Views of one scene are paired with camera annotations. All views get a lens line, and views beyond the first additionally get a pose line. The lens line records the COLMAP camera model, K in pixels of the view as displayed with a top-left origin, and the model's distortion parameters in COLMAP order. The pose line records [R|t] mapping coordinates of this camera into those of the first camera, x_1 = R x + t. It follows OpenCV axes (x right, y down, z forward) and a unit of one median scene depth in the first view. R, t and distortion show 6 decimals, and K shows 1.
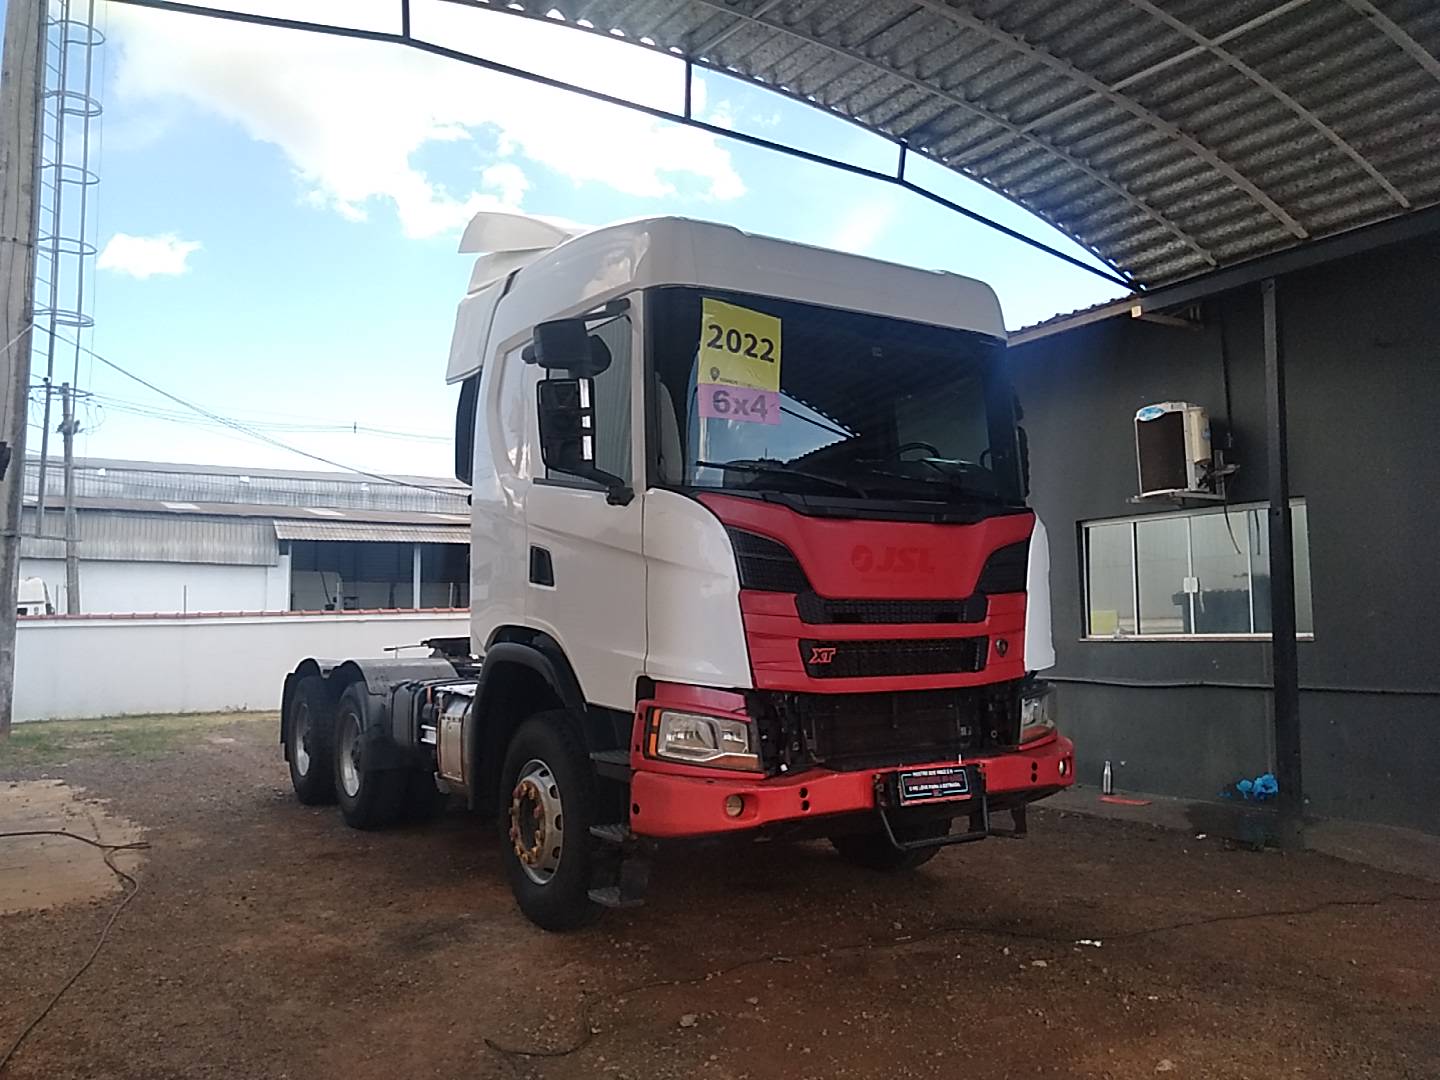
lens RADIAL K [[1138.0, 0, 716.2], [0, 1138.0, 543.8], [0, 0, 1]] dist [0.109800, -0.178050]
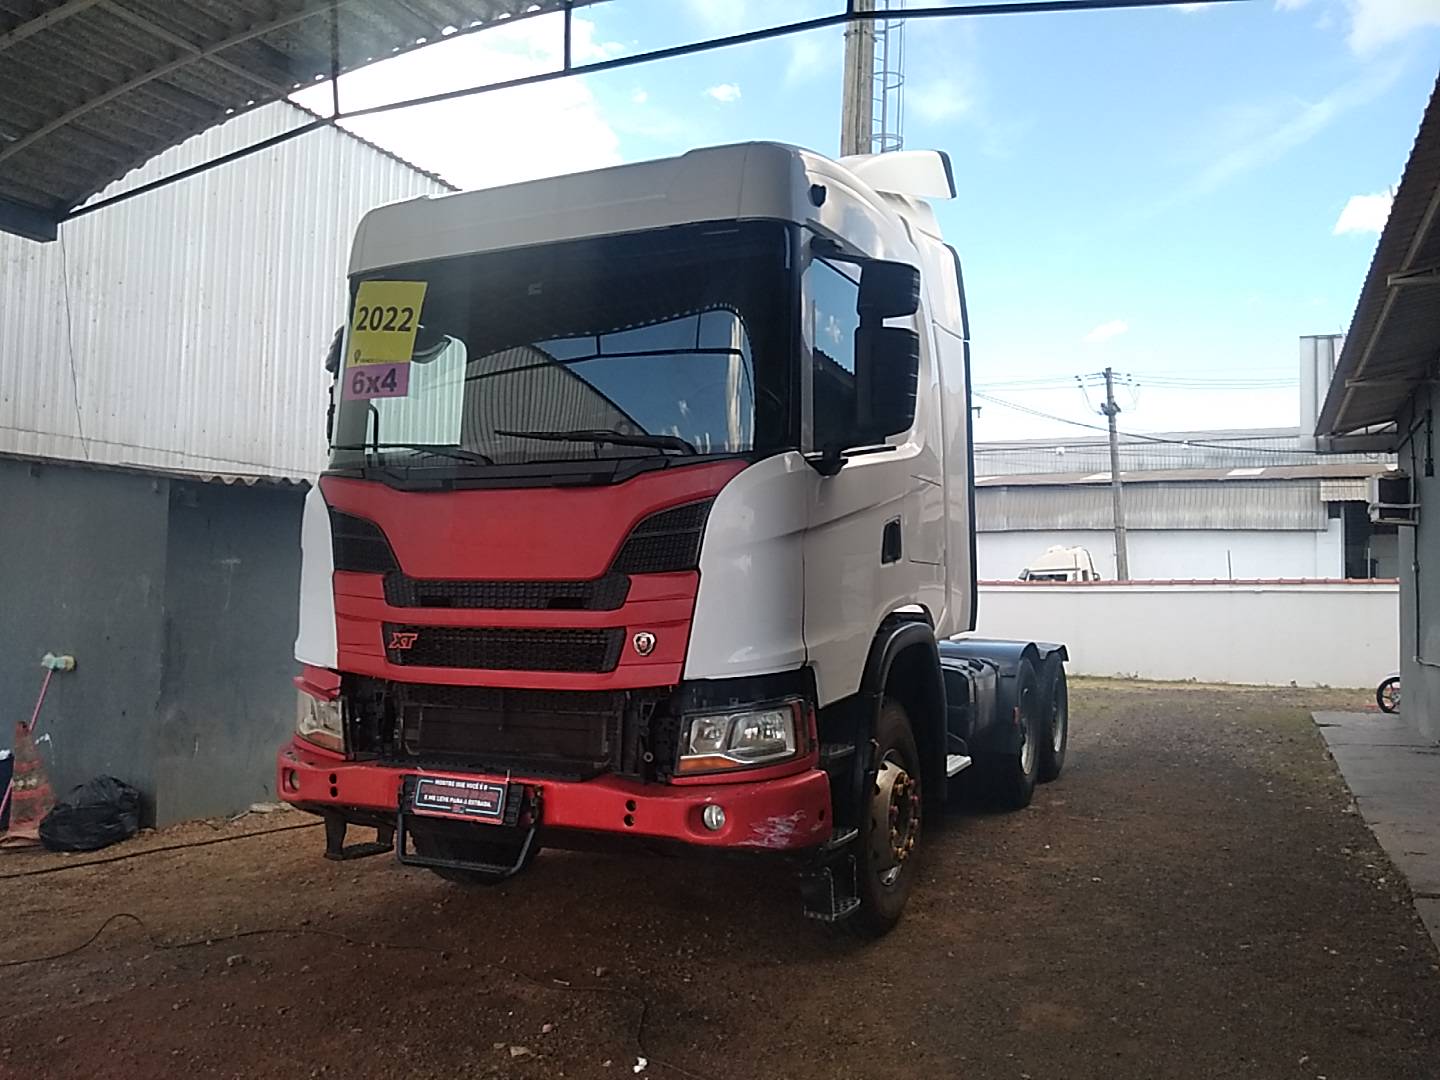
lens RADIAL K [[1137.9, 0, 727.7], [0, 1137.9, 541.2], [0, 0, 1]] dist [0.086532, -0.184861]
pose [[0.541877, -0.019760, -0.840226, 0.997190], [0.043307, 0.999052, 0.004435, 0.023444], [0.839341, -0.038791, 0.542219, 0.699418]]
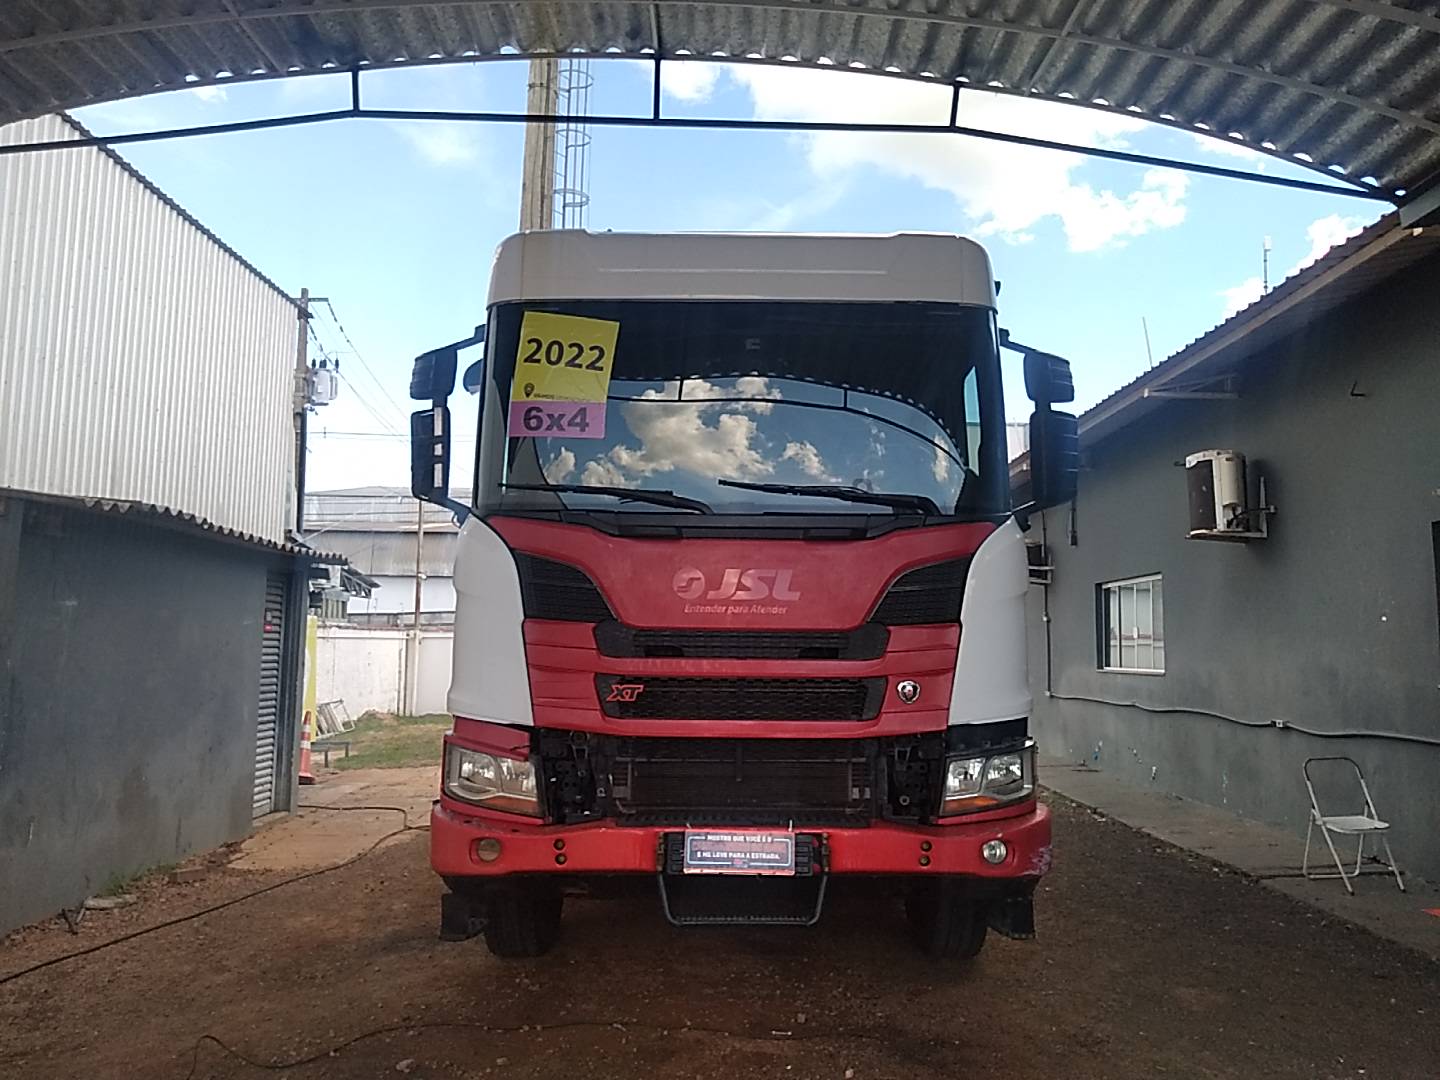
lens RADIAL K [[1137.3, 0, 720.0], [0, 1137.3, 540.0], [0, 0, 1]] dist [0.089294, -0.126555]
pose [[0.841834, -0.026743, -0.539073, 0.623422], [0.017534, 0.999600, -0.022207, -0.000495], [0.539451, 0.009243, 0.841966, 0.280130]]
